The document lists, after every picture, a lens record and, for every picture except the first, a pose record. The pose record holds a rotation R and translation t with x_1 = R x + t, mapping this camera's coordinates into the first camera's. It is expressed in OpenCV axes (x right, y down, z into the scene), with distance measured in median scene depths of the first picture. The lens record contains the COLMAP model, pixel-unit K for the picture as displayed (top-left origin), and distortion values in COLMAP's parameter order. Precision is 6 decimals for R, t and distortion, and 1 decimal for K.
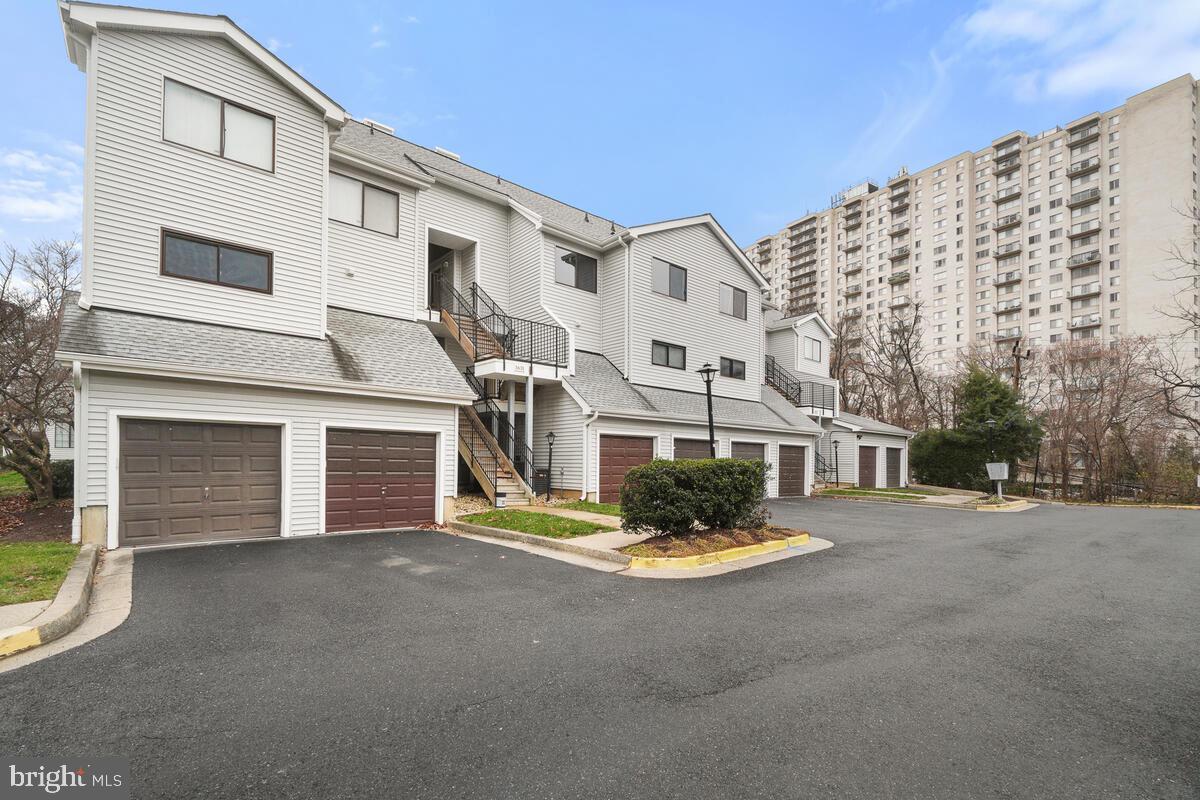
lens RADIAL K [[545.1, 0, 600.8], [0, 545.1, 458.8], [0, 0, 1]] dist [-0.002007, -0.000693]
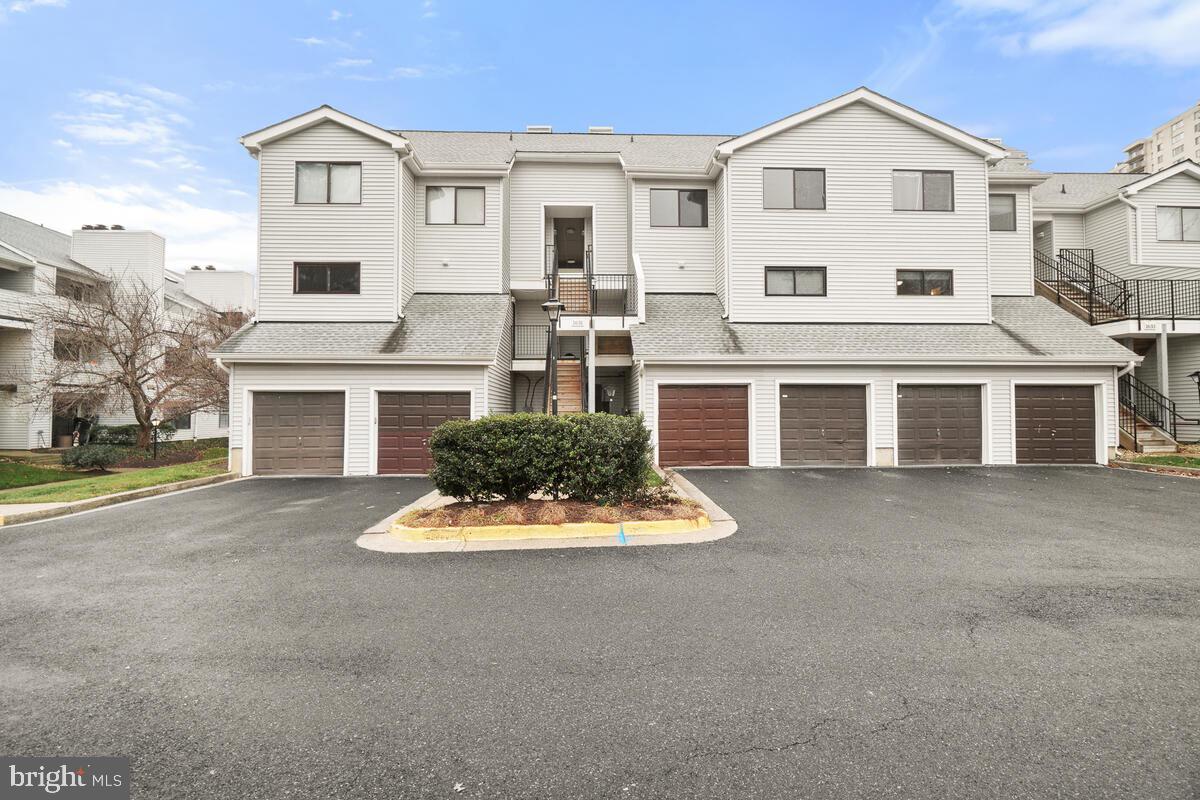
lens RADIAL K [[528.7, 0, 600.0], [0, 528.7, 400.0], [0, 0, 1]] dist [-0.000277, -0.000102]
pose [[0.777921, -0.028743, -0.627705, 0.479293], [0.015377, 0.999525, -0.026711, 0.002516], [0.628174, 0.011127, 0.777993, 0.260384]]
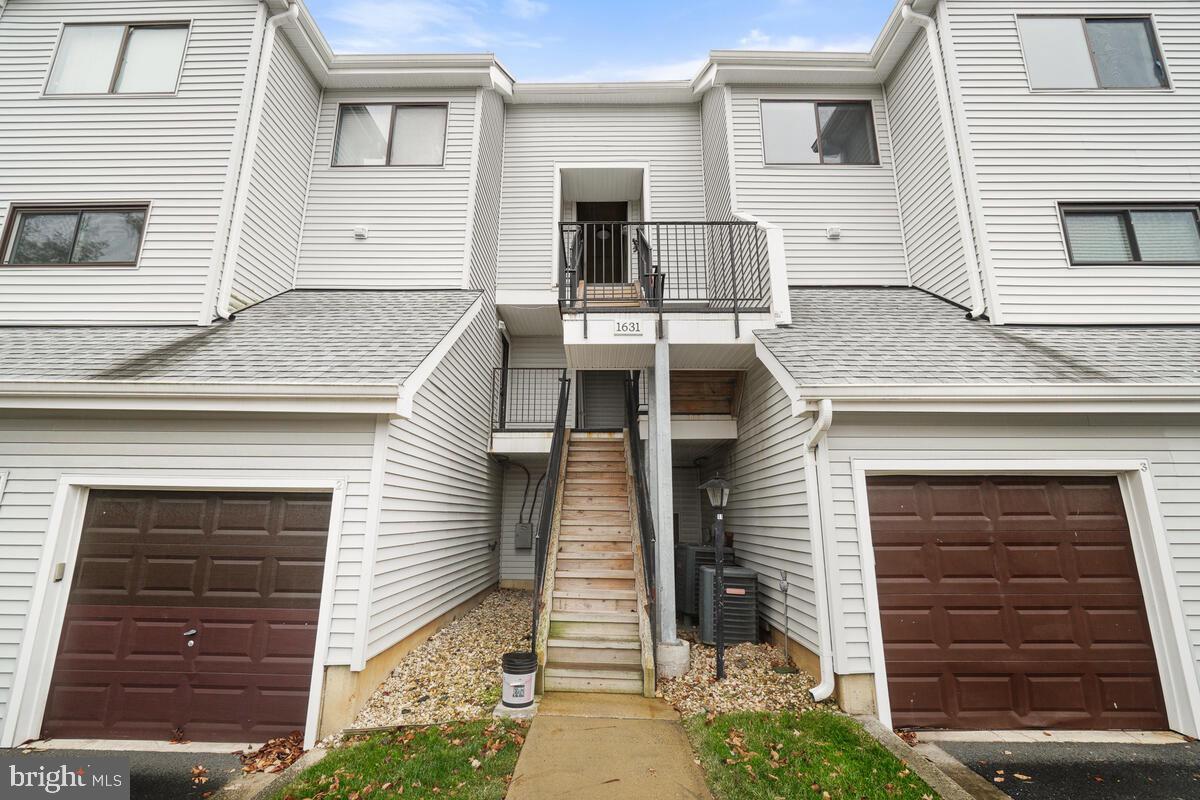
lens RADIAL K [[534.8, 0, 596.3], [0, 534.8, 395.4], [0, 0, 1]] dist [0.000239, -0.001174]
pose [[0.745127, -0.157314, -0.648104, 0.091224], [0.007201, 0.973623, -0.228049, -0.019937], [0.666884, 0.165259, 0.726605, 0.672288]]
